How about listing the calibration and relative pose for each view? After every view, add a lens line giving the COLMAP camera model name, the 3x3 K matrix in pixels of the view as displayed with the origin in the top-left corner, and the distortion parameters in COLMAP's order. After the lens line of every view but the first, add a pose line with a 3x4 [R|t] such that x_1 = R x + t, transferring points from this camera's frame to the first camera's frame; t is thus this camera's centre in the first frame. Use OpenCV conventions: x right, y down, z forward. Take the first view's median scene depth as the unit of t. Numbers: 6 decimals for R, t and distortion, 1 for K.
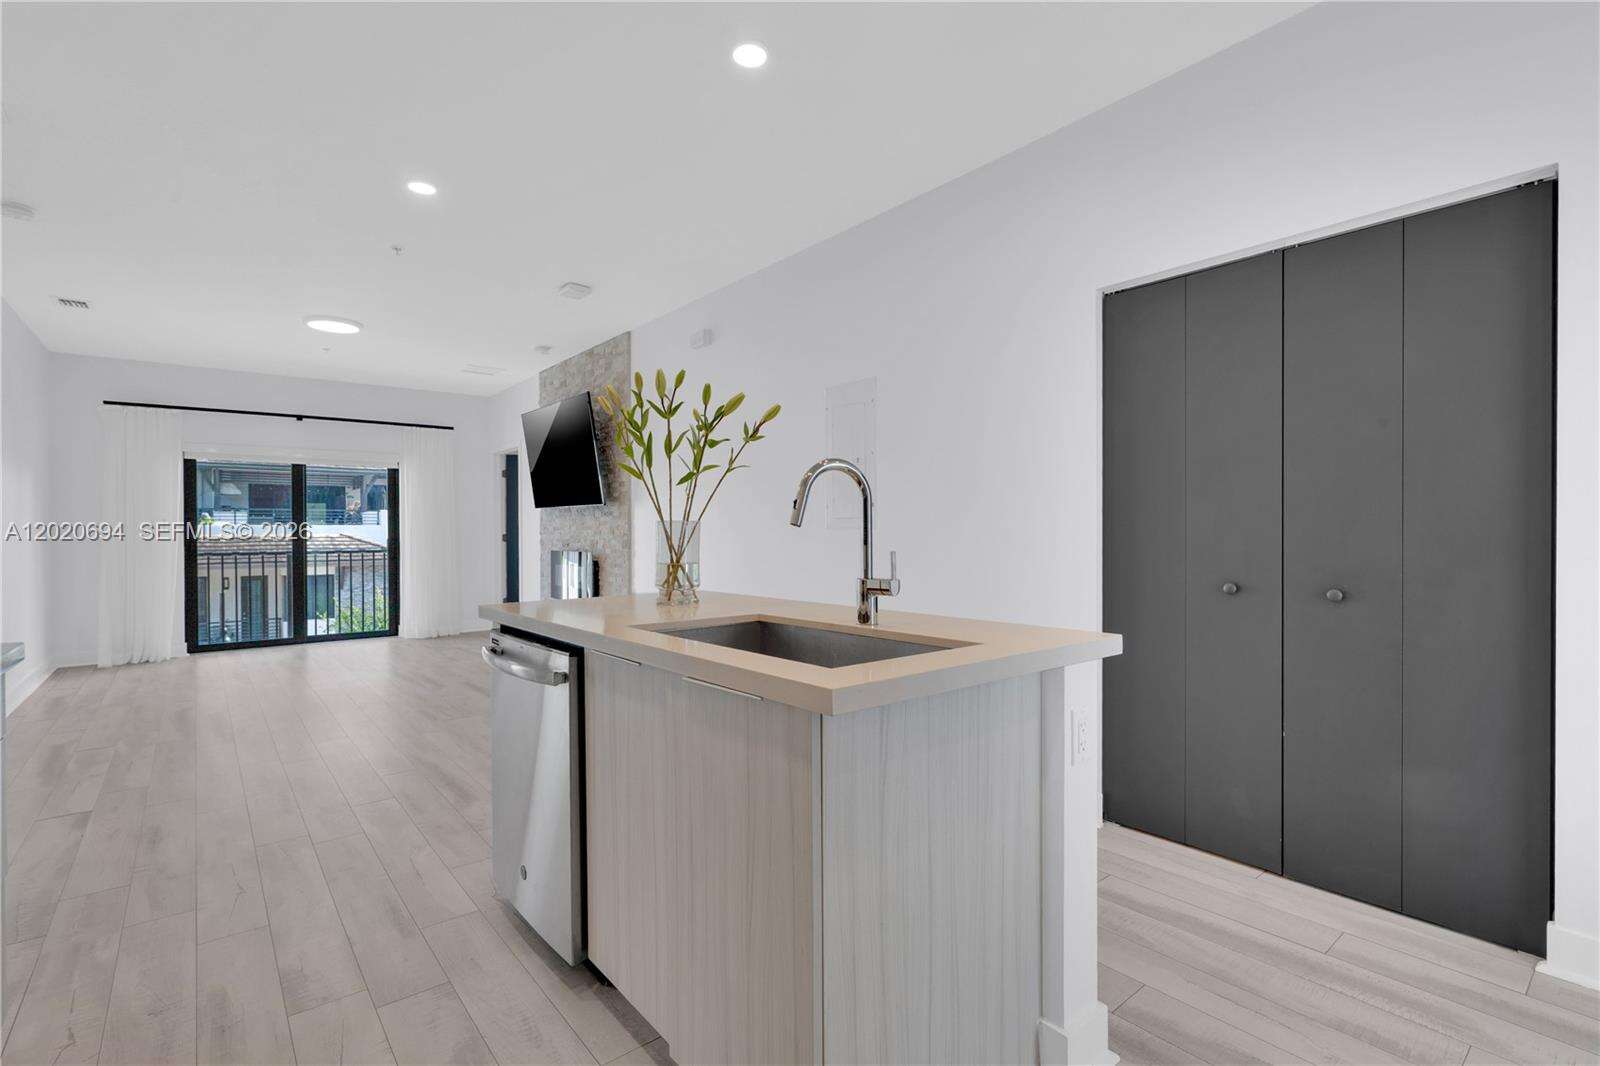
lens RADIAL K [[739.7, 0, 799.6], [0, 739.7, 538.1], [0, 0, 1]] dist [-0.003997, 0.003196]
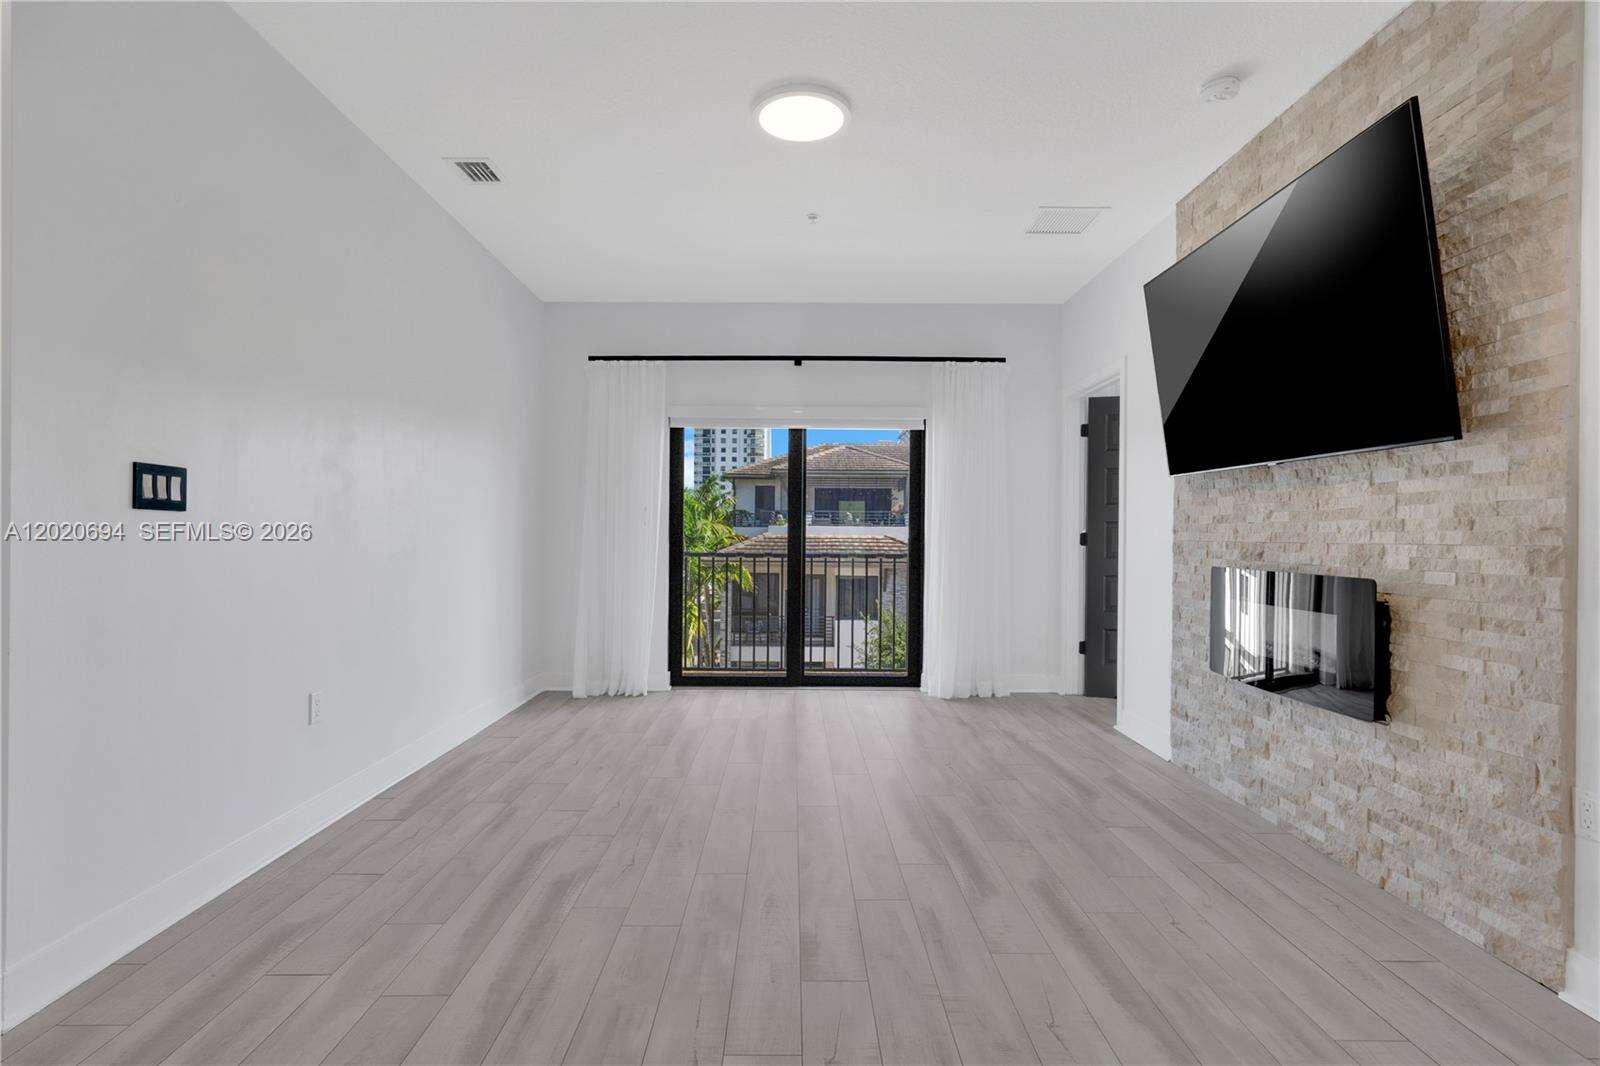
lens RADIAL K [[774.0, 0, 794.4], [0, 774.0, 537.8], [0, 0, 1]] dist [0.000717, 0.001279]
pose [[0.774958, 0.012787, -0.631884, -0.232959], [-0.017326, 0.999849, -0.001016, 0.003732], [0.631776, 0.011735, 0.775062, 0.466401]]
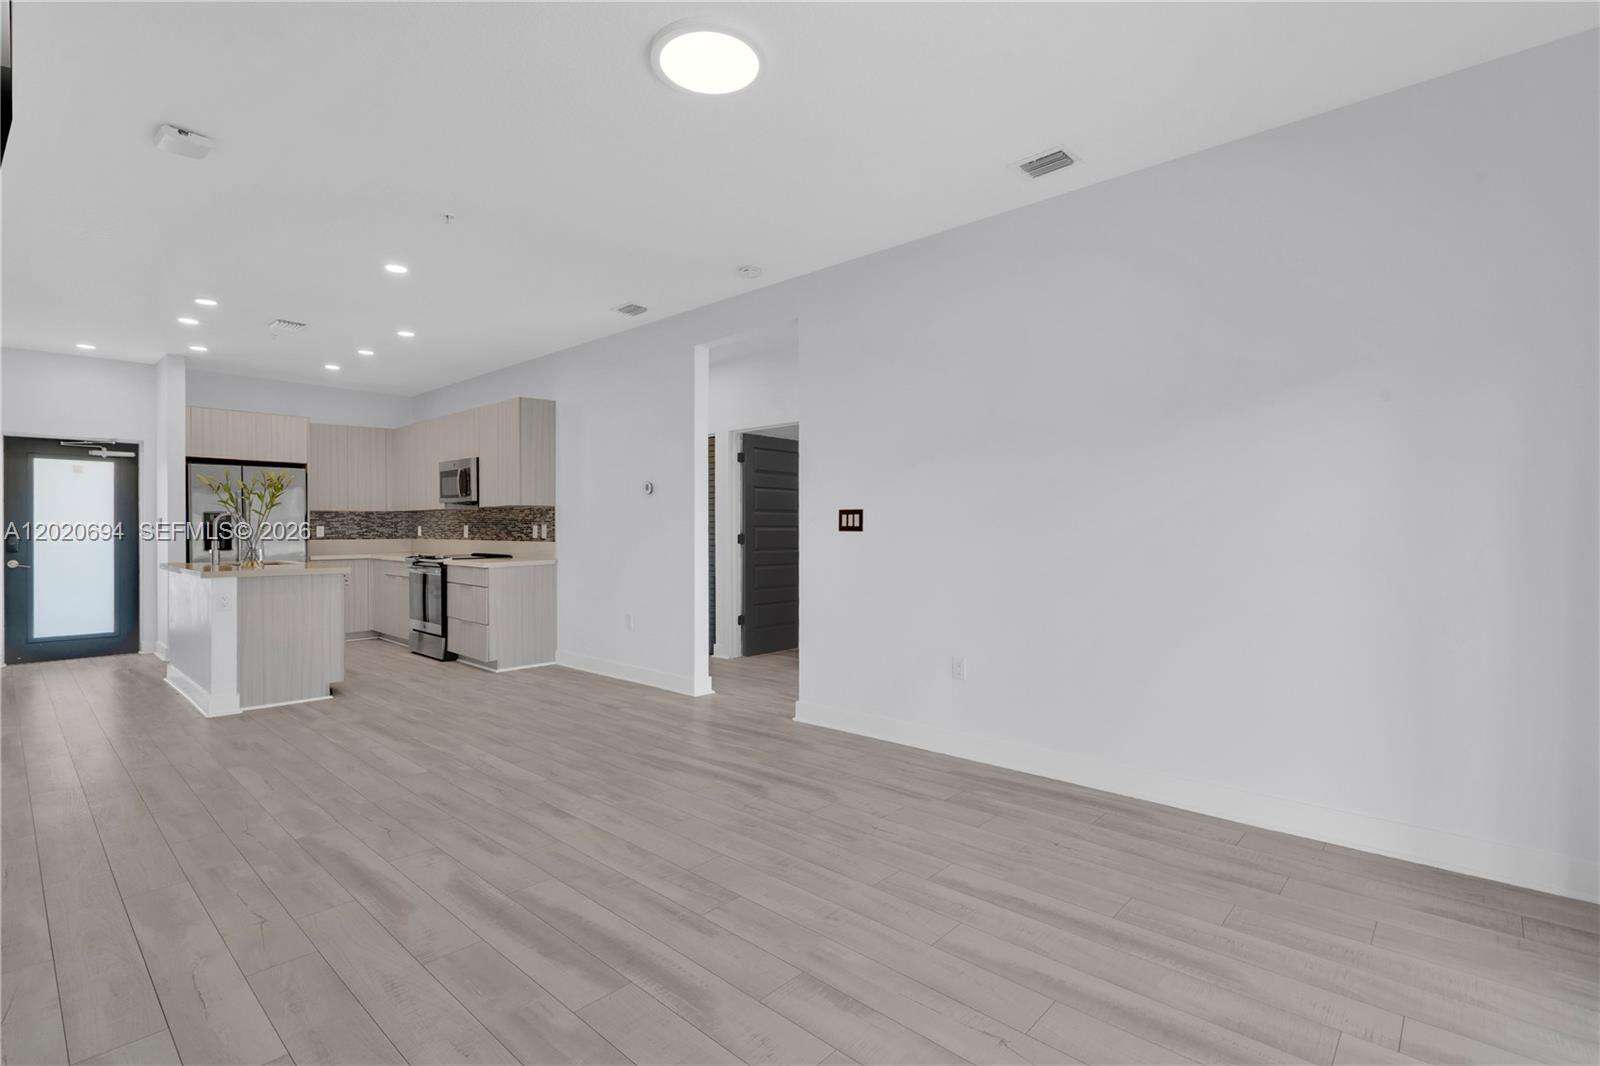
lens RADIAL K [[739.7, 0, 792.1], [0, 739.7, 532.1], [0, 0, 1]] dist [-0.003997, 0.003196]
pose [[-0.990482, 0.008694, -0.137365, -0.492186], [0.007127, 0.999904, 0.011892, -0.010408], [0.137456, 0.010800, -0.990449, 1.153014]]
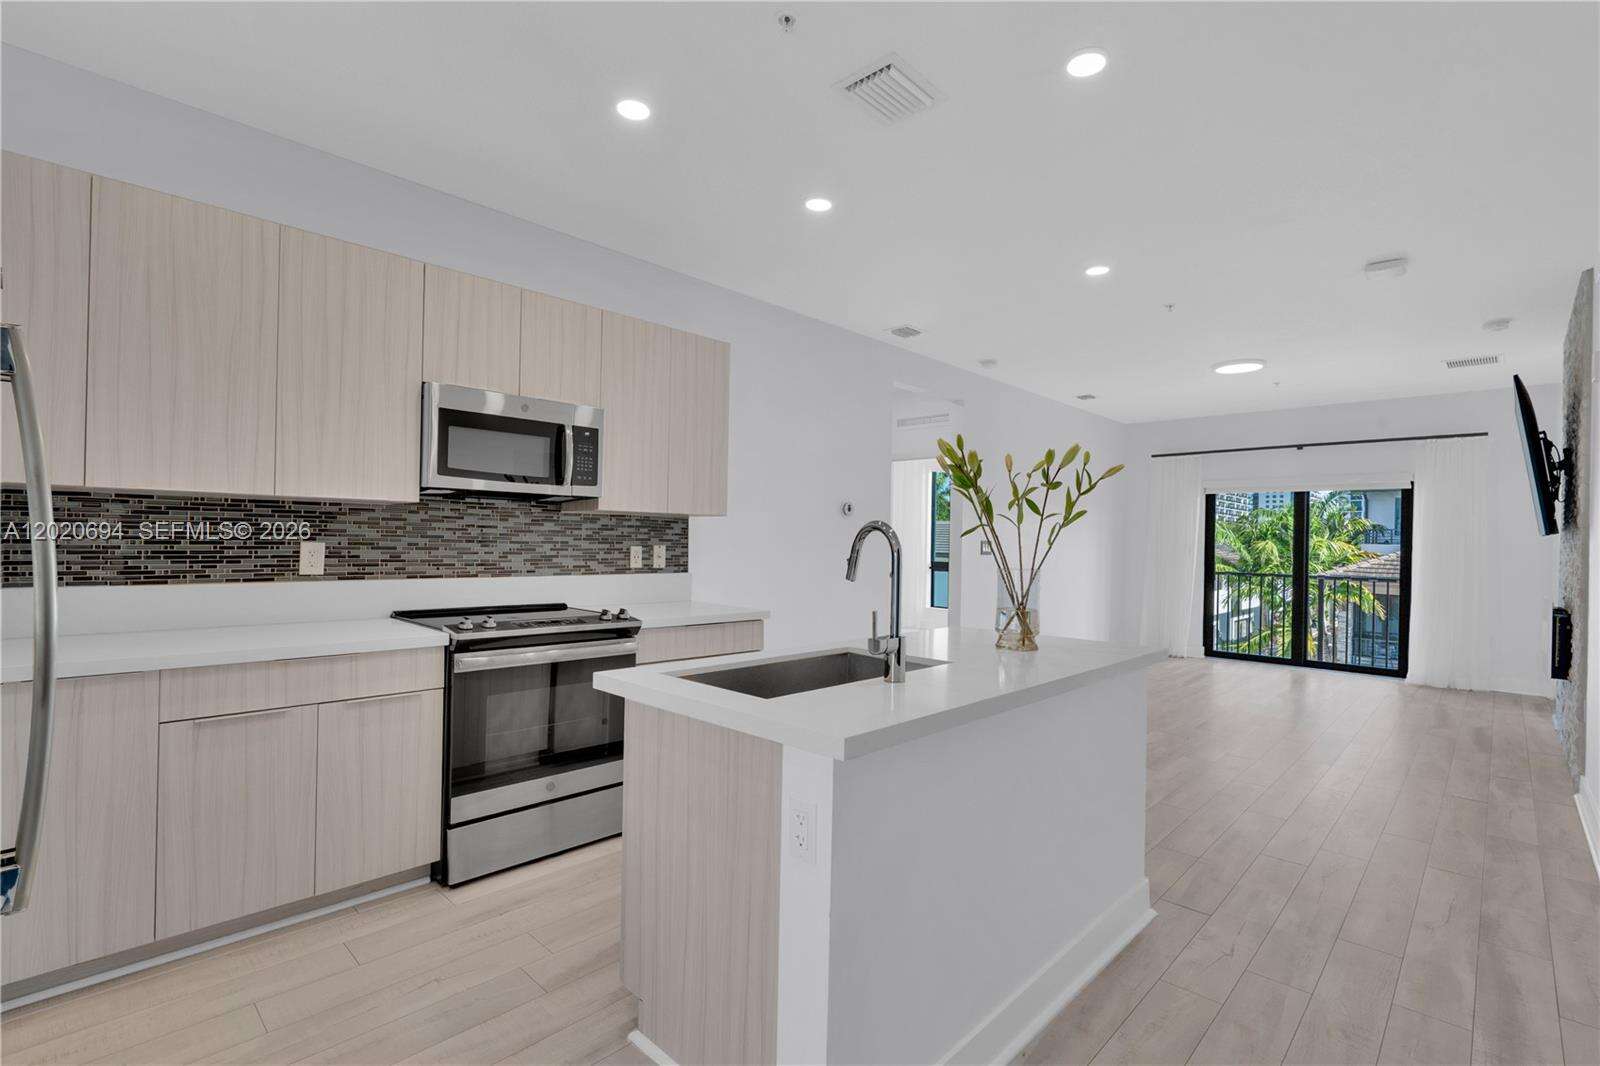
lens RADIAL K [[739.7, 0, 790.3], [0, 739.7, 536.4], [0, 0, 1]] dist [-0.003997, 0.003196]
pose [[0.113334, 0.005288, -0.993543, 0.288625], [-0.027384, 0.999623, 0.002196, -0.022165], [0.993179, 0.026958, 0.113436, 0.189779]]
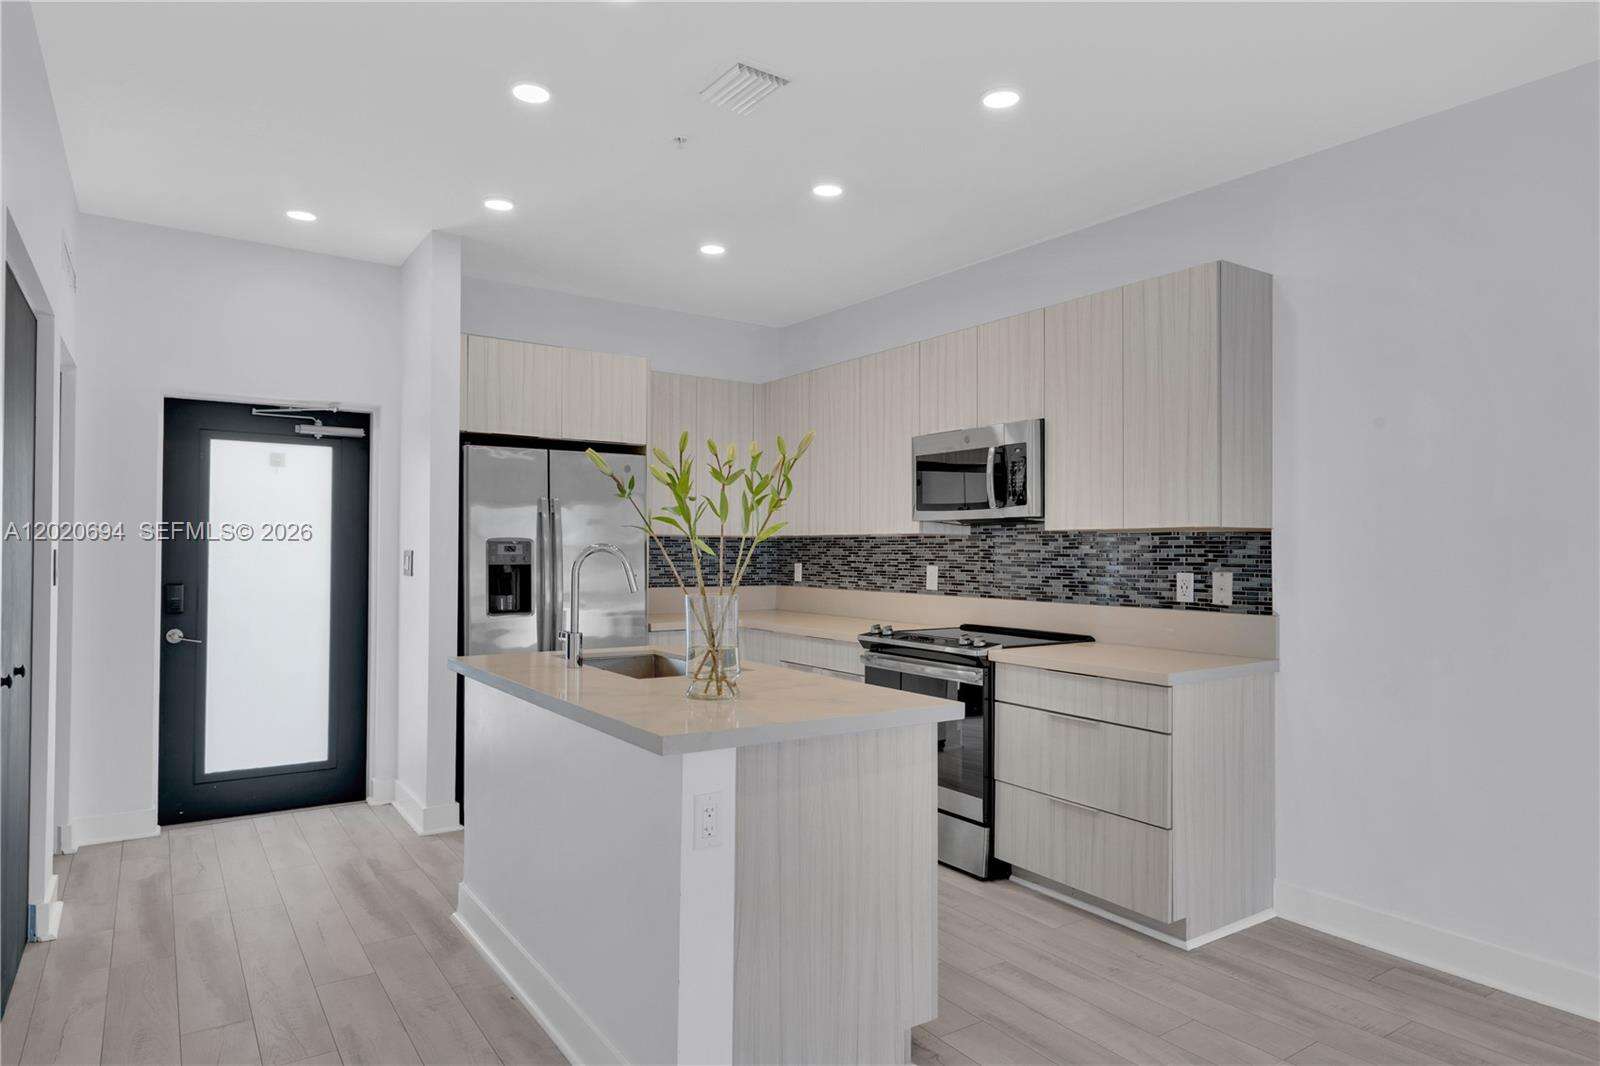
lens RADIAL K [[947.6, 0, 805.7], [0, 947.6, 538.9], [0, 0, 1]] dist [0.010693, 0.000960]
pose [[-0.996528, 0.004021, 0.083163, -0.119509], [0.003559, 0.999977, -0.005706, -0.027290], [-0.083184, -0.005391, -0.996520, 0.693963]]
